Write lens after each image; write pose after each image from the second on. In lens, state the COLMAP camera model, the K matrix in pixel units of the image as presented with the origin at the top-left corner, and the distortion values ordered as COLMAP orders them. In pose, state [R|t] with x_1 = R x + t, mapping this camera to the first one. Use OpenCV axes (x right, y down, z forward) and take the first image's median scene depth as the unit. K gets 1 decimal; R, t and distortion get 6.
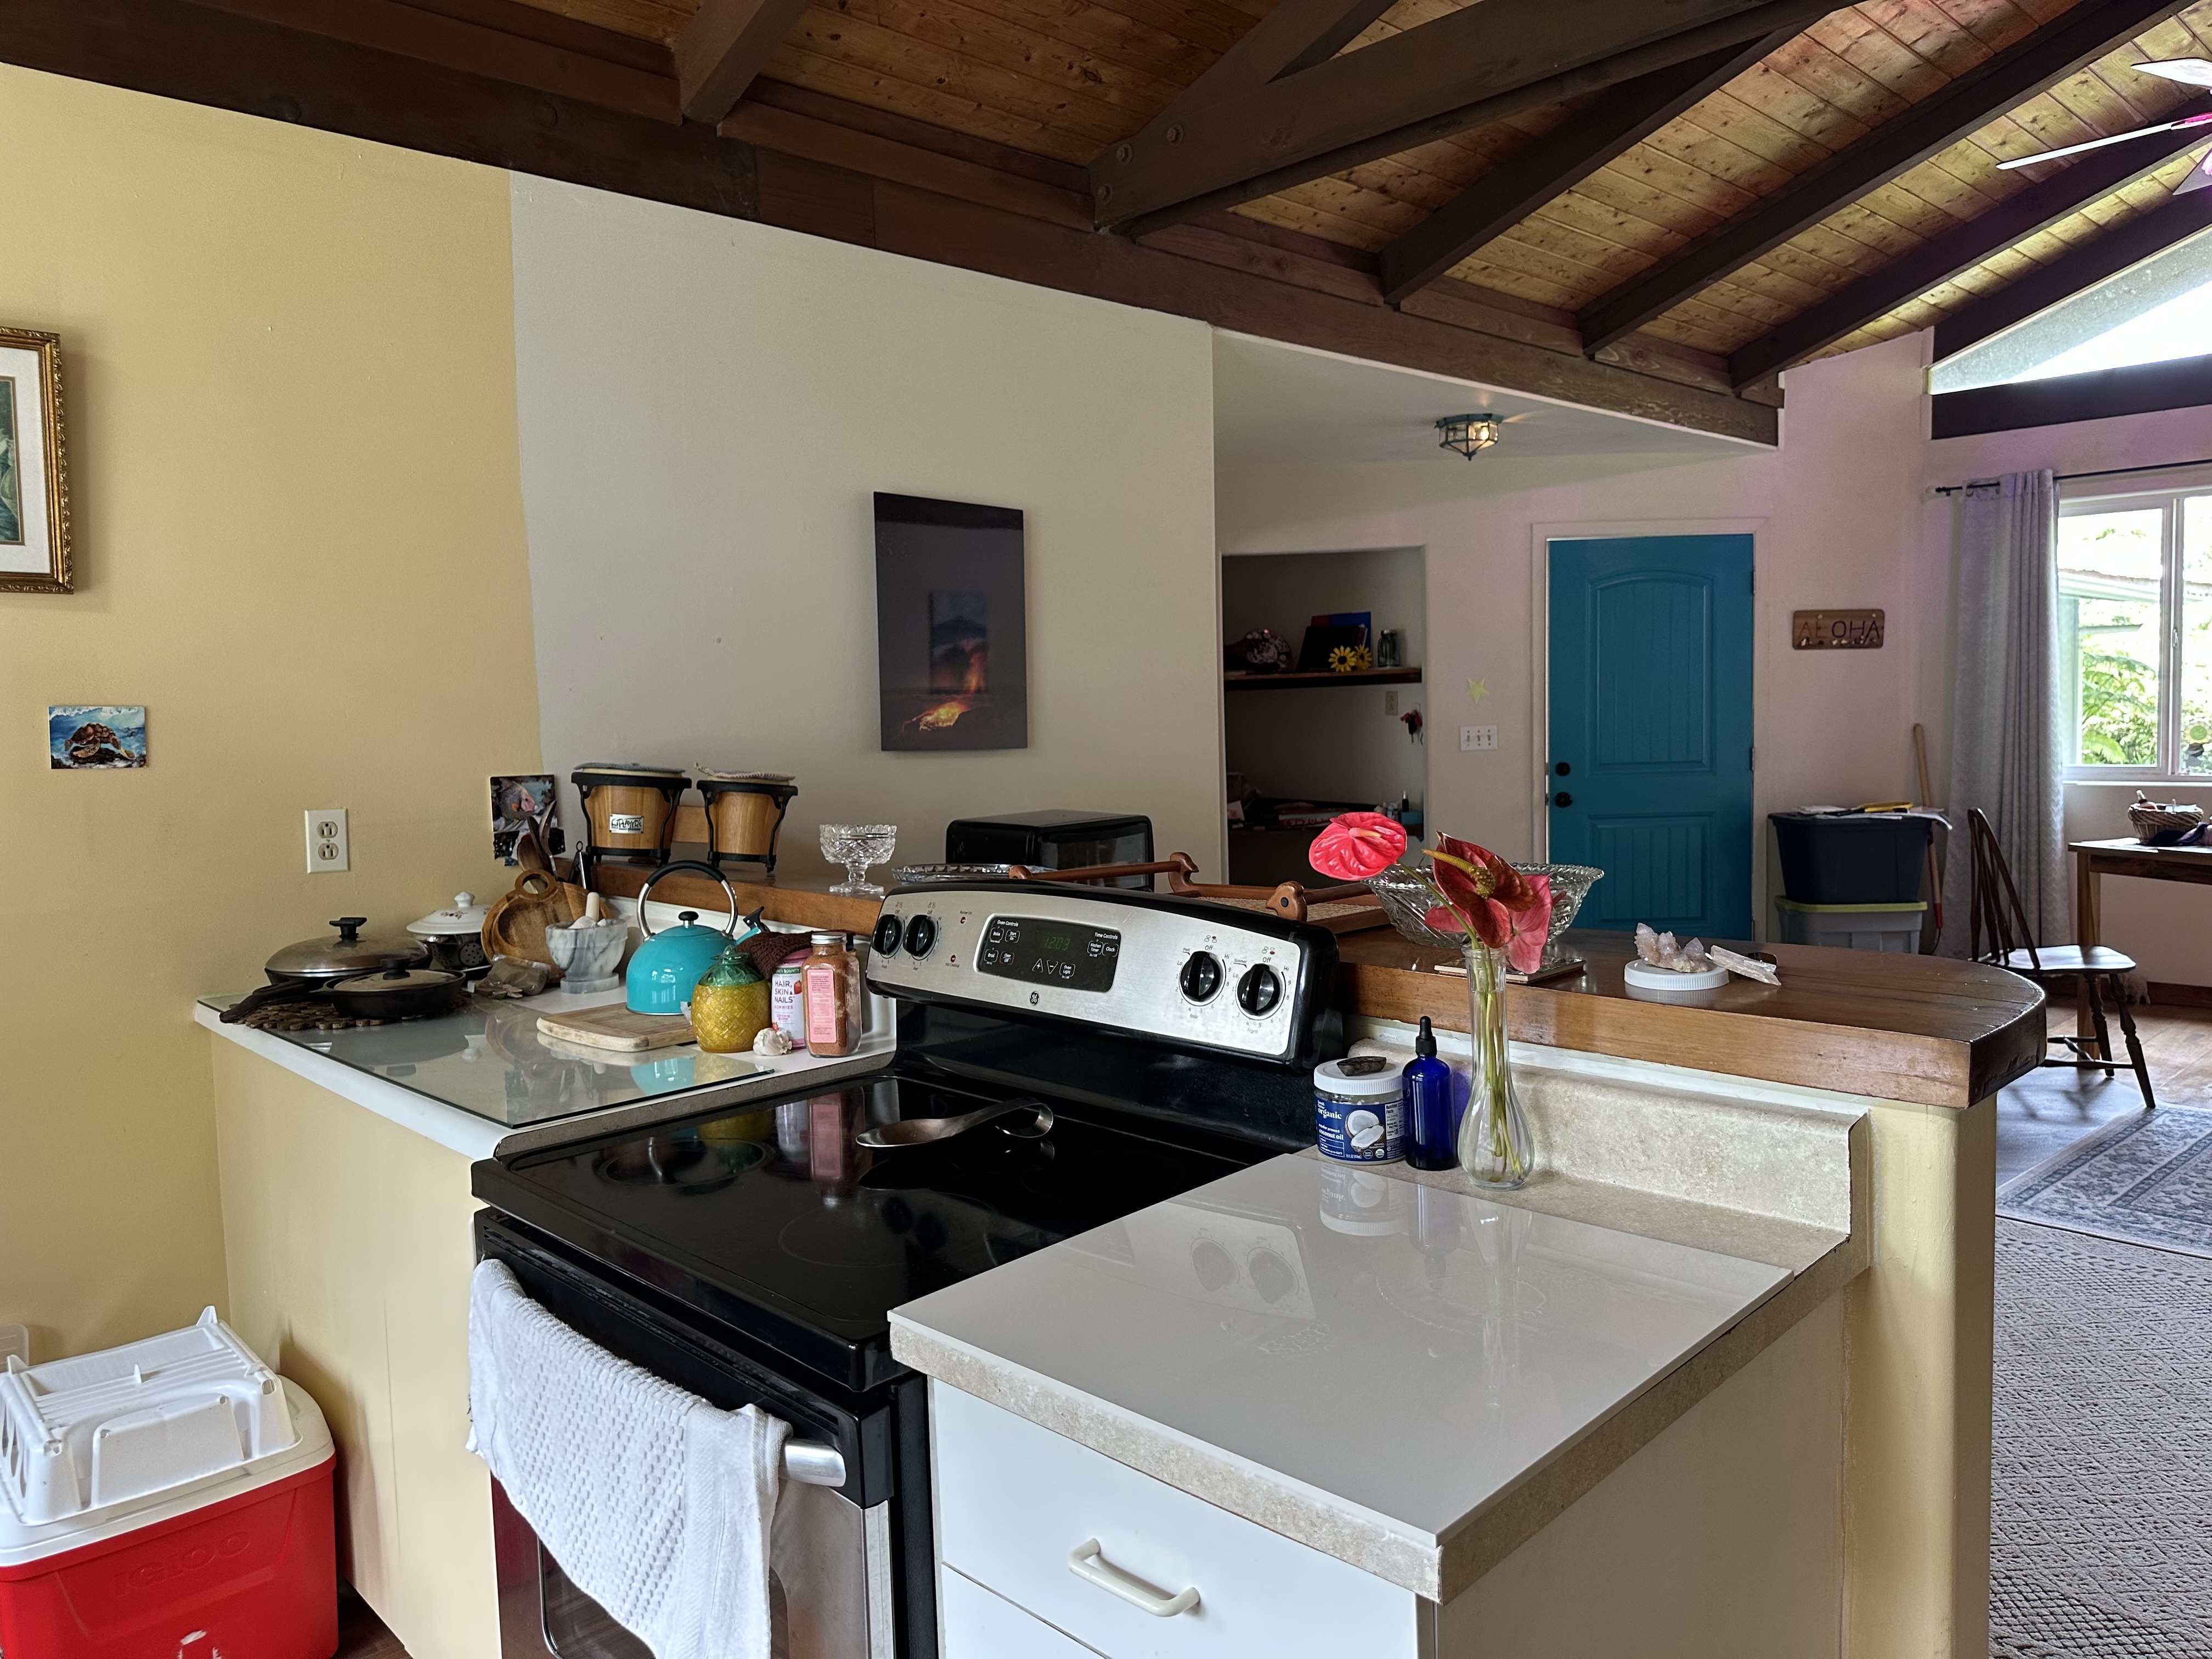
lens RADIAL K [[1548.6, 0, 1100.9], [0, 1548.6, 832.0], [0, 0, 1]] dist [0.041376, -0.055485]
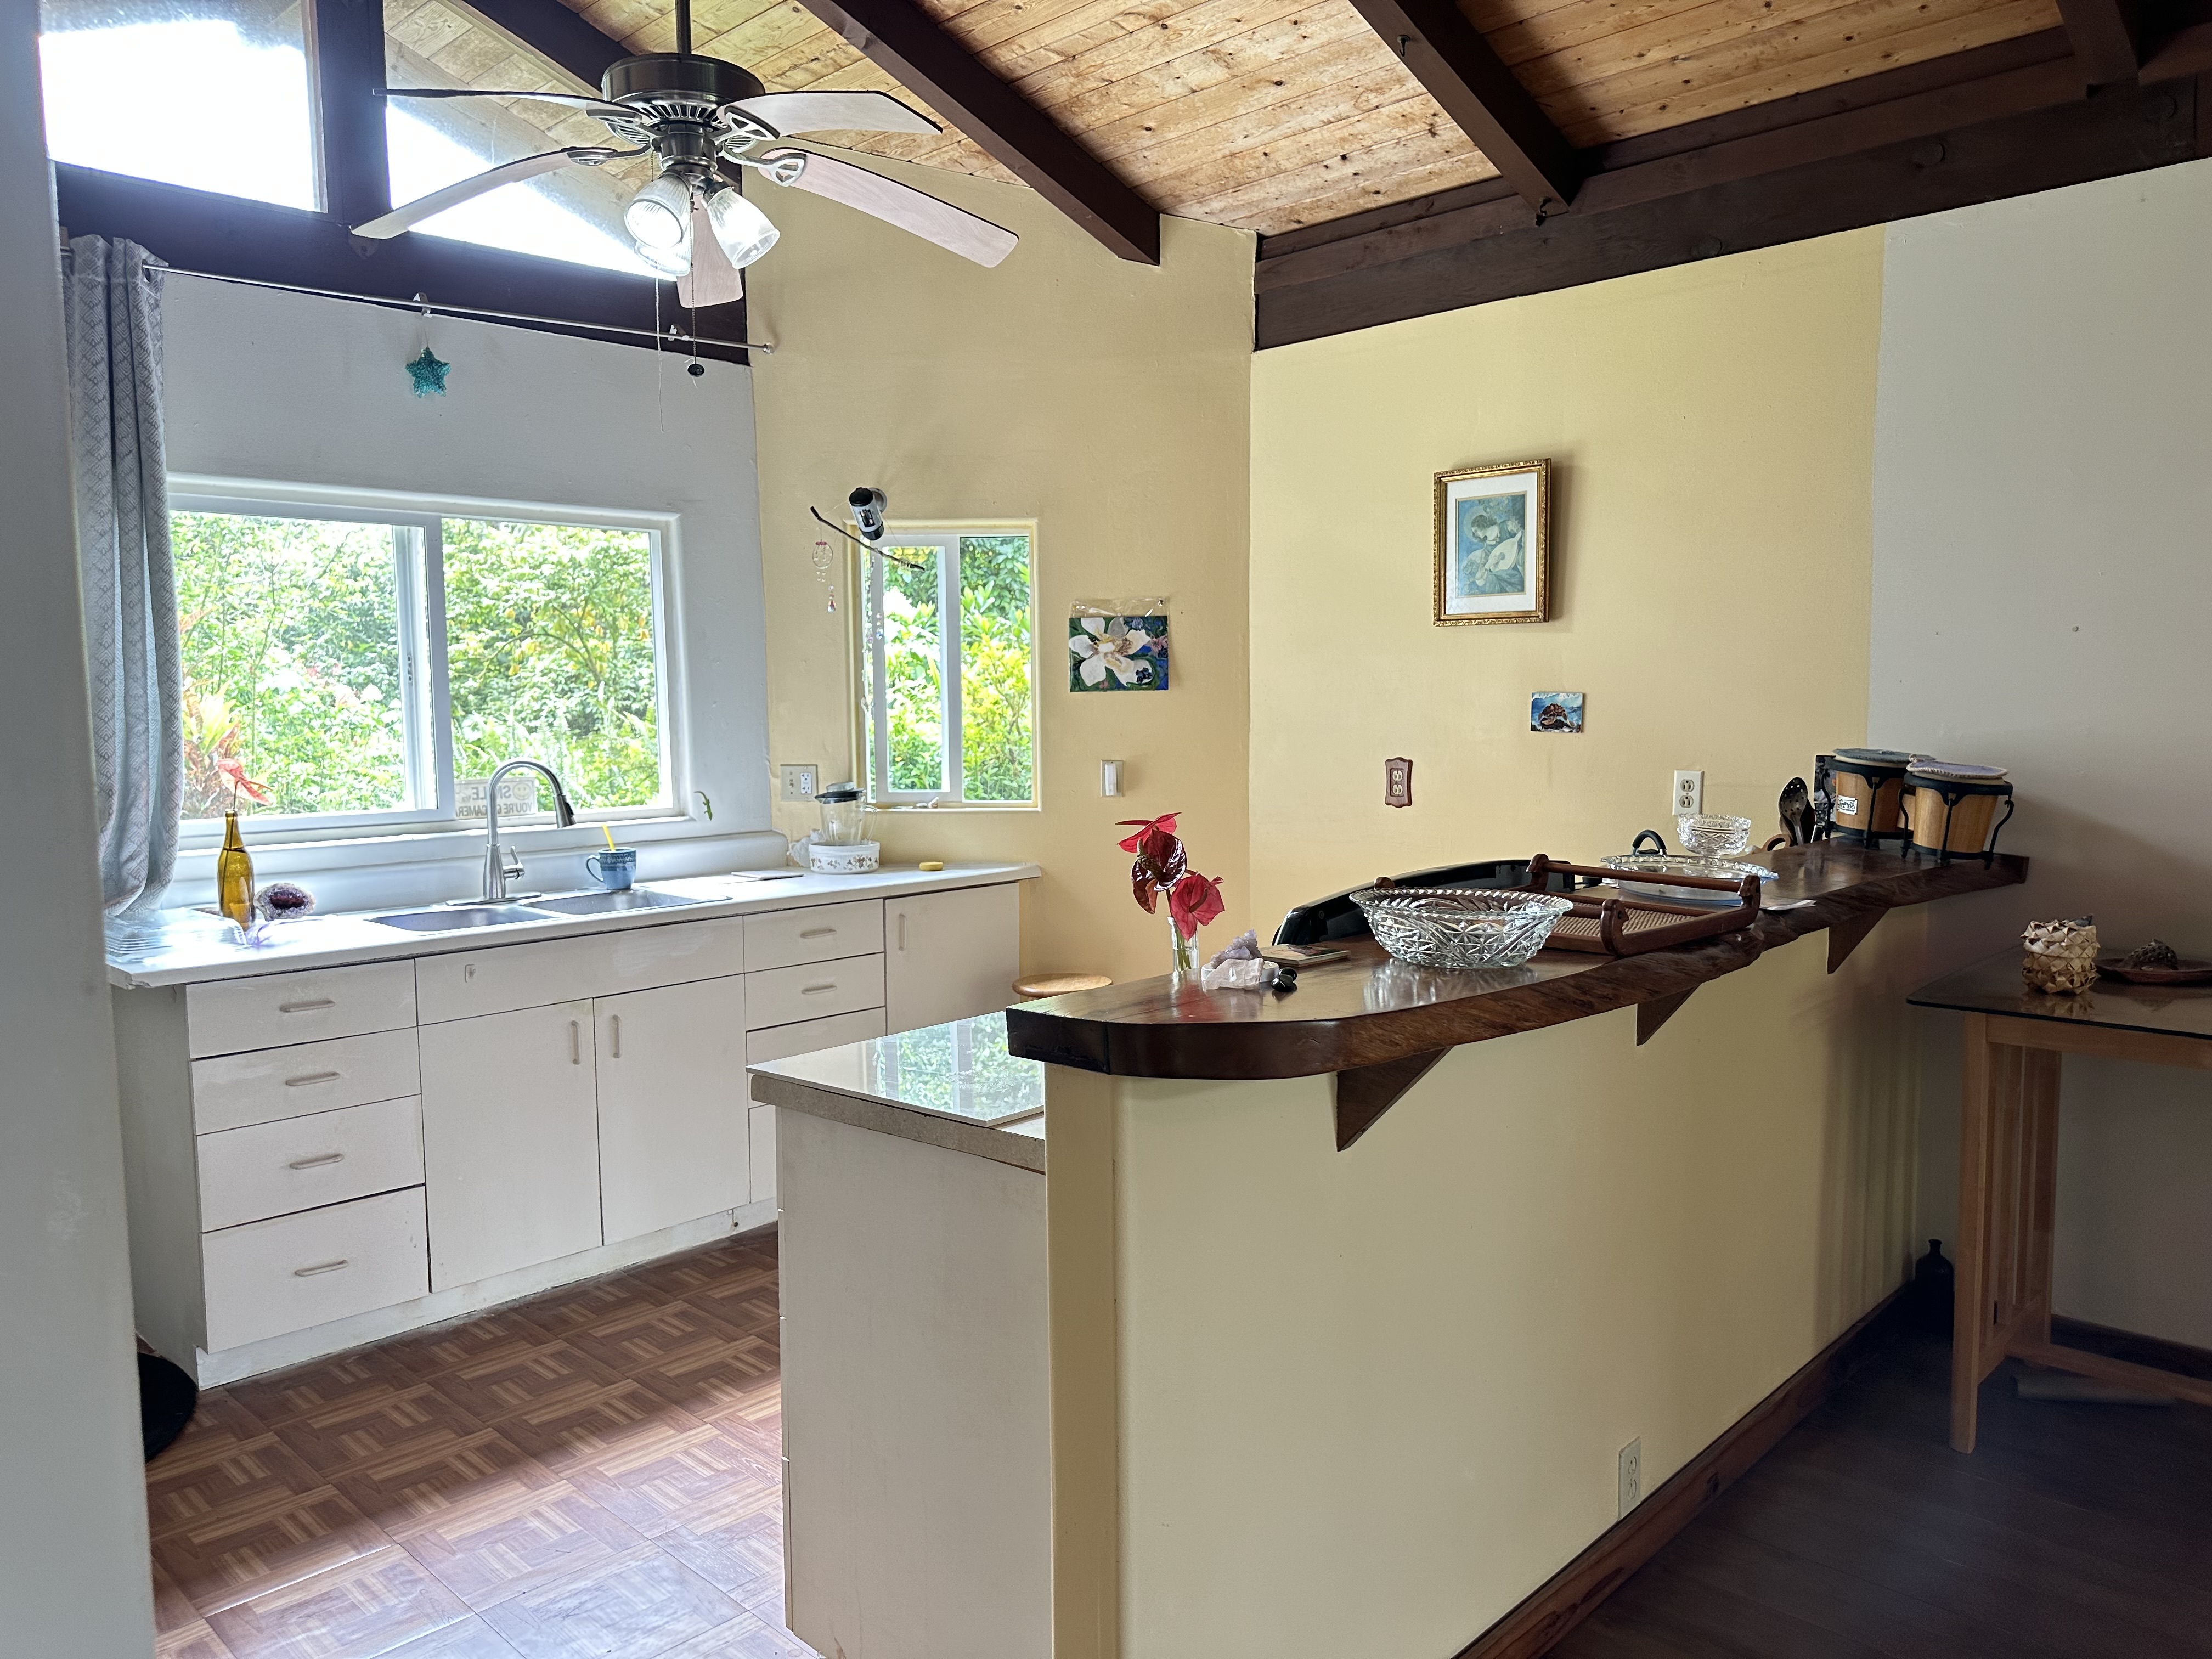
lens RADIAL K [[1548.6, 0, 1120.5], [0, 1548.6, 849.4], [0, 0, 1]] dist [0.041376, -0.055485]
pose [[0.038906, 0.125491, -0.991332, 0.350858], [-0.070492, 0.989956, 0.122551, -0.032766], [0.996753, 0.065113, 0.047361, 0.192216]]
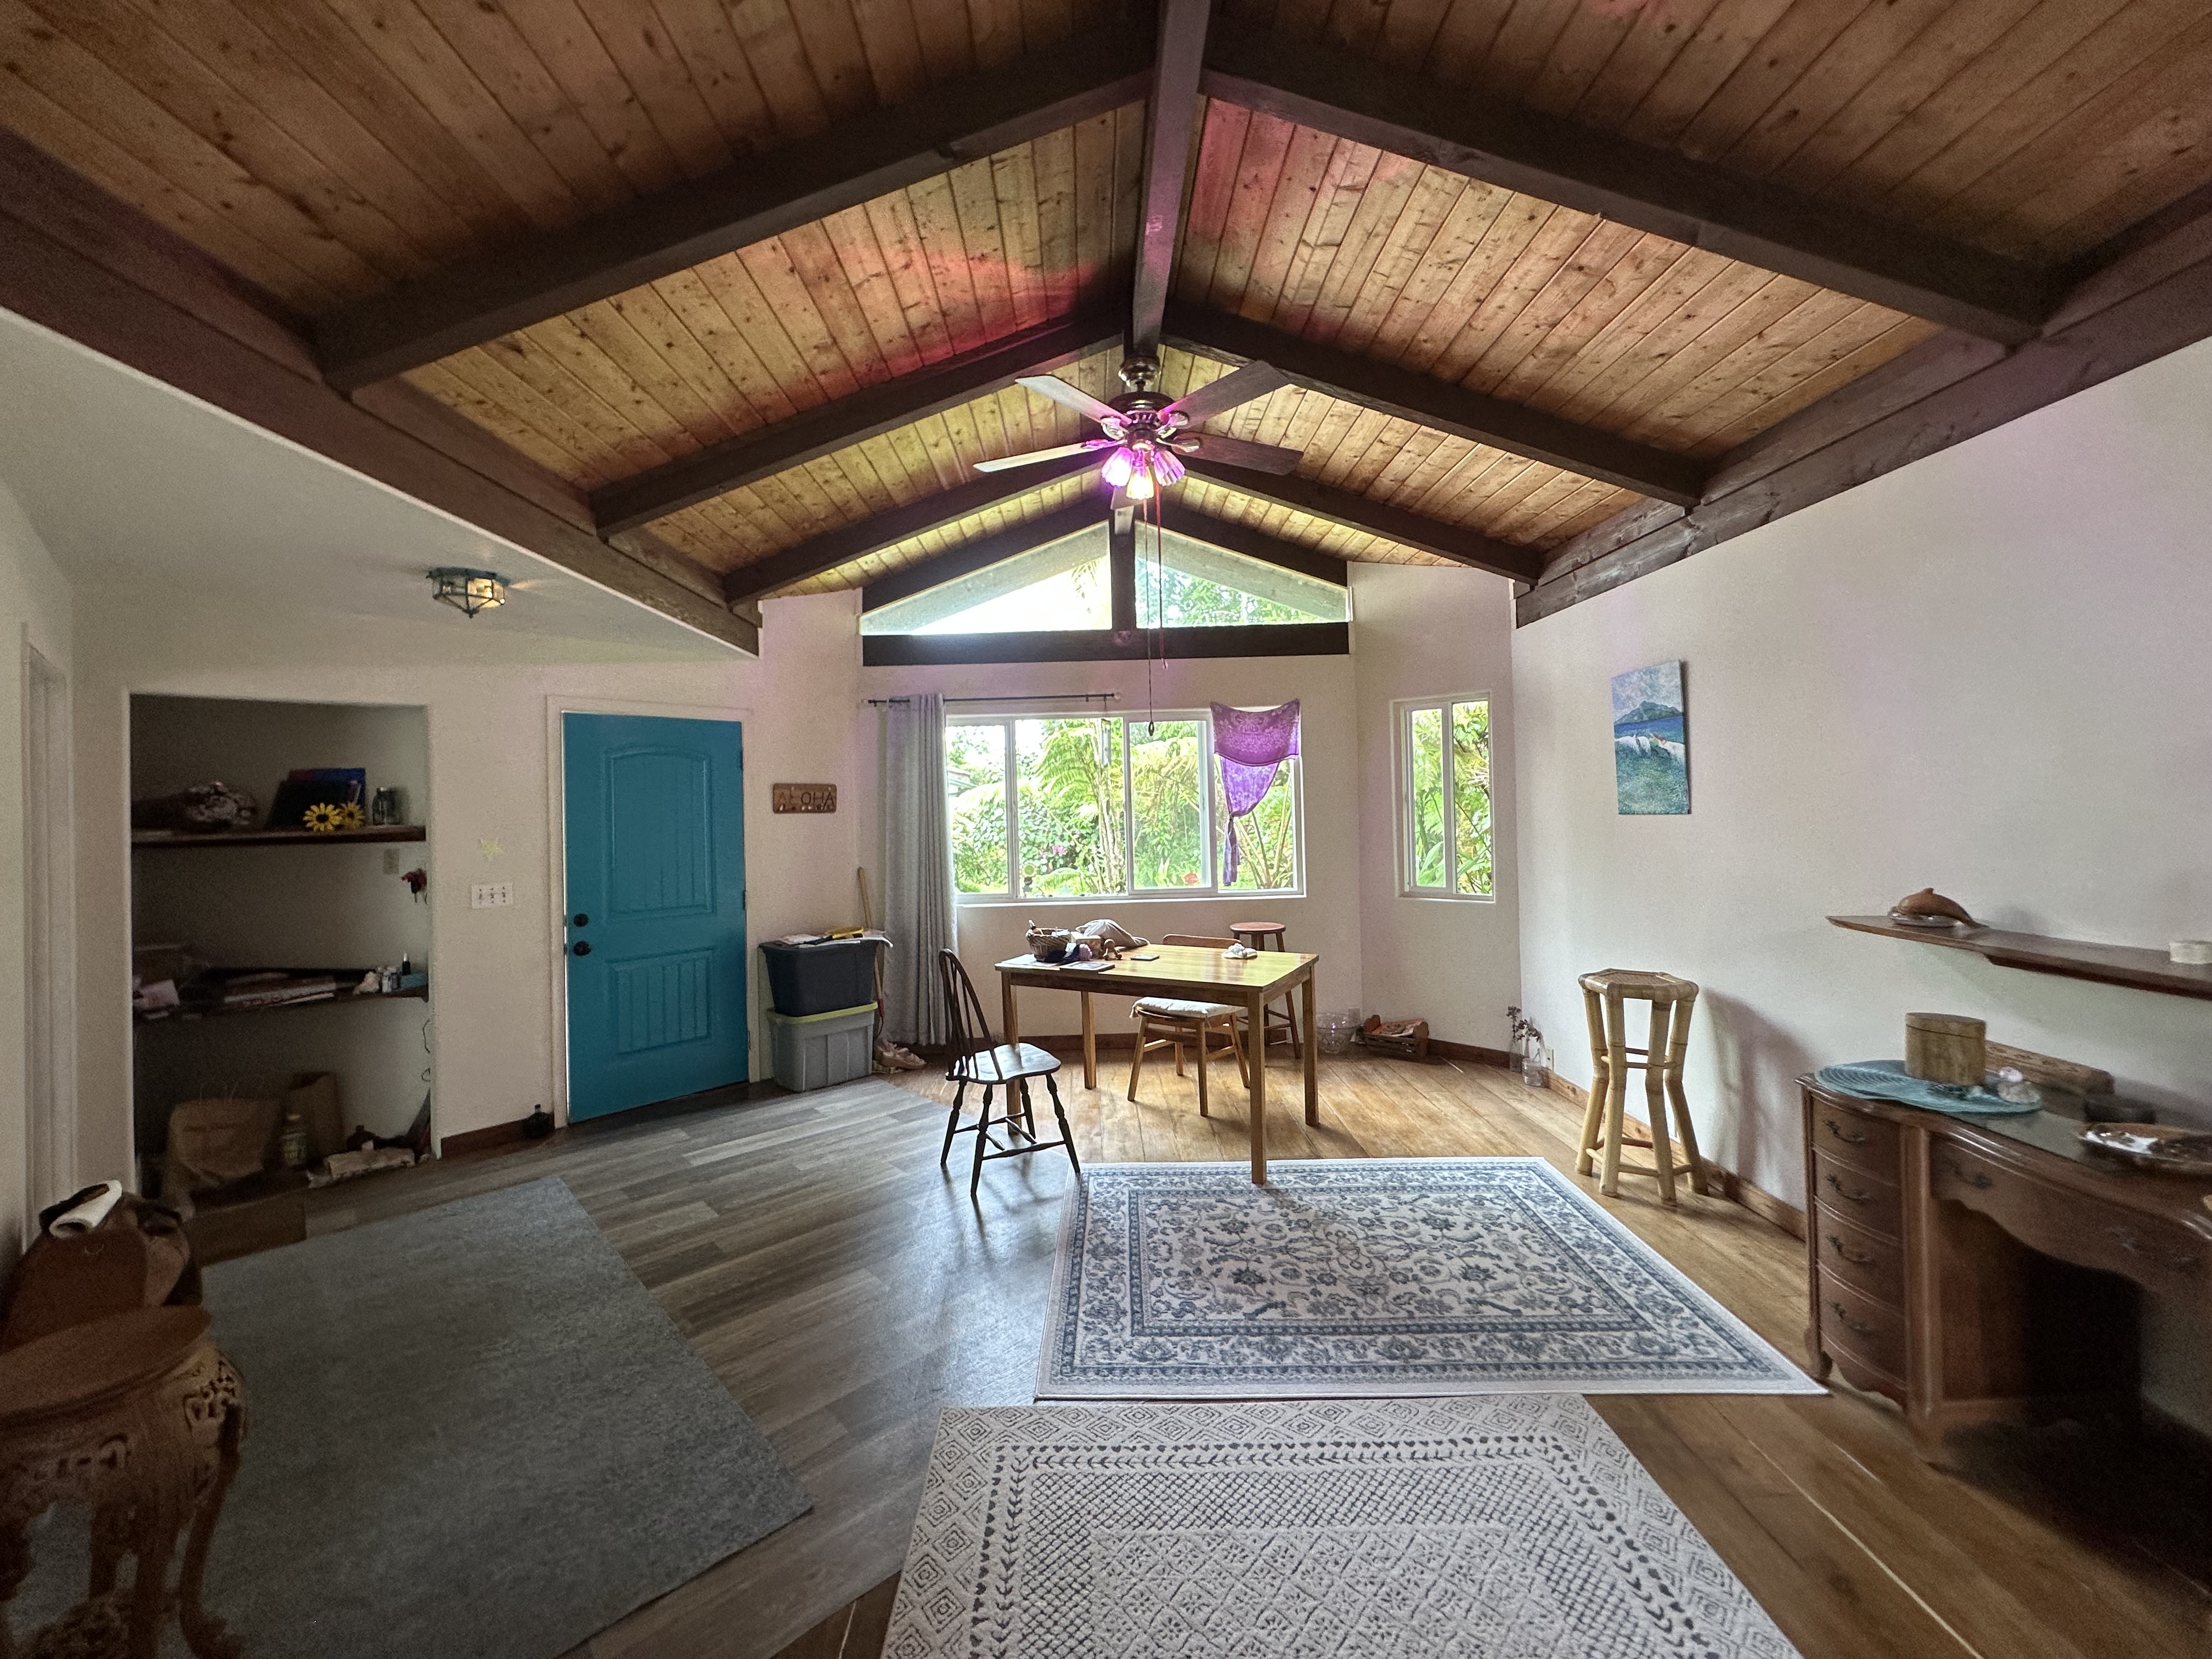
lens RADIAL K [[887.2, 0, 1079.9], [0, 887.2, 800.5], [0, 0, 1]] dist [-0.010703, 0.002220]
pose [[0.692326, 0.017868, 0.721364, 0.095922], [0.062444, 0.994460, -0.084563, -0.052413], [-0.718878, 0.103590, 0.687374, 0.331263]]
